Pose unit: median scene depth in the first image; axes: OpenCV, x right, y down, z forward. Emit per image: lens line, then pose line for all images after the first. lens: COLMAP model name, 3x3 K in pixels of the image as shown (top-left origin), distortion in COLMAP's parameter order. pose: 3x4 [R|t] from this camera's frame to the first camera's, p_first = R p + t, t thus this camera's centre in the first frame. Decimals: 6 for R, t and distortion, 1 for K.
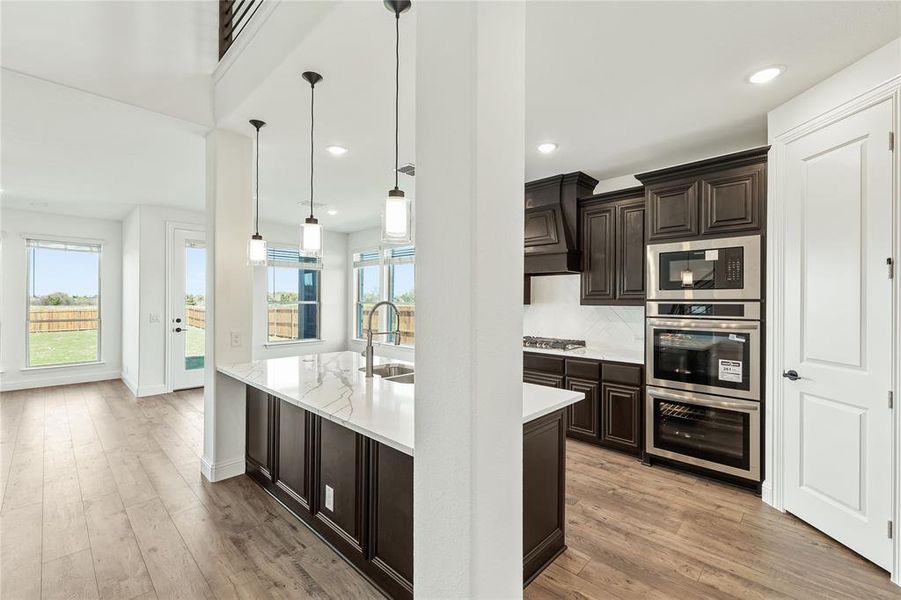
lens RADIAL K [[389.6, 0, 448.8], [0, 389.6, 300.3], [0, 0, 1]] dist [0.024586, -0.002521]
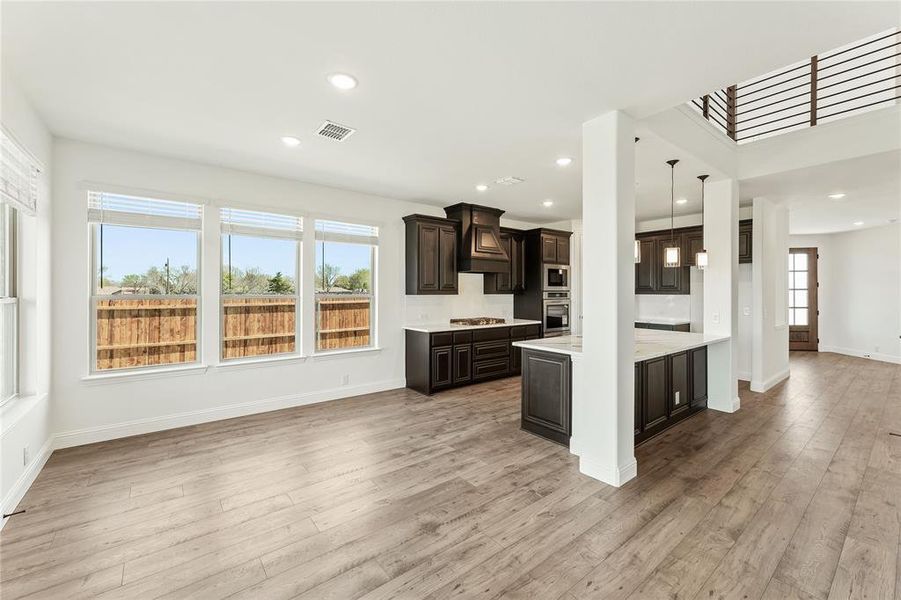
lens RADIAL K [[368.6, 0, 449.0], [0, 368.6, 296.8], [0, 0, 1]] dist [-0.002138, 0.001955]
pose [[0.133900, -0.019770, 0.990798, -0.813276], [-0.001384, 0.999796, 0.020137, -0.005030], [-0.990994, -0.004067, 0.133845, 0.691598]]
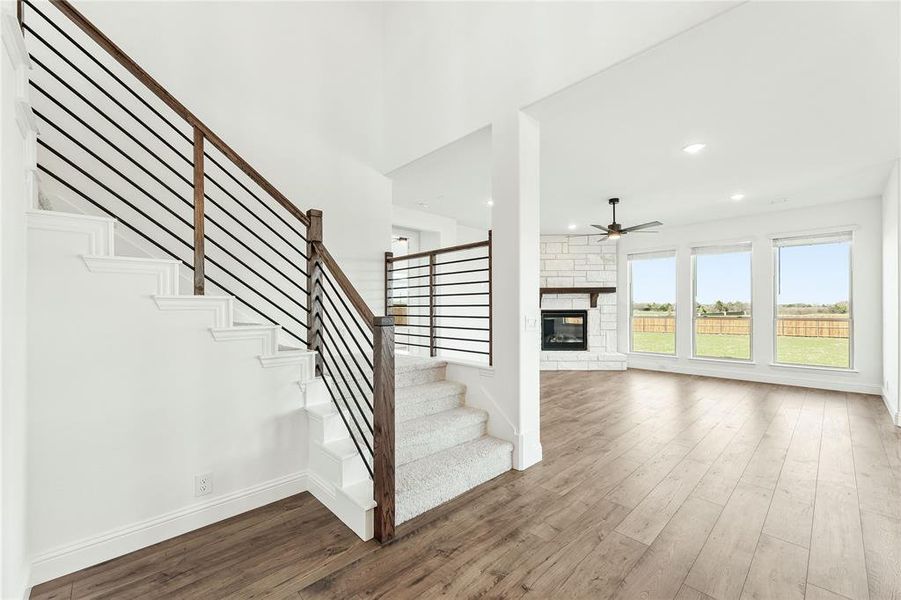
lens RADIAL K [[368.6, 0, 440.7], [0, 368.6, 311.3], [0, 0, 1]] dist [-0.002138, 0.001955]
pose [[-0.034954, 0.001803, -0.999387, -0.072030], [0.005689, 0.999983, 0.001605, 0.026254], [0.999373, -0.005629, -0.034964, 0.169842]]
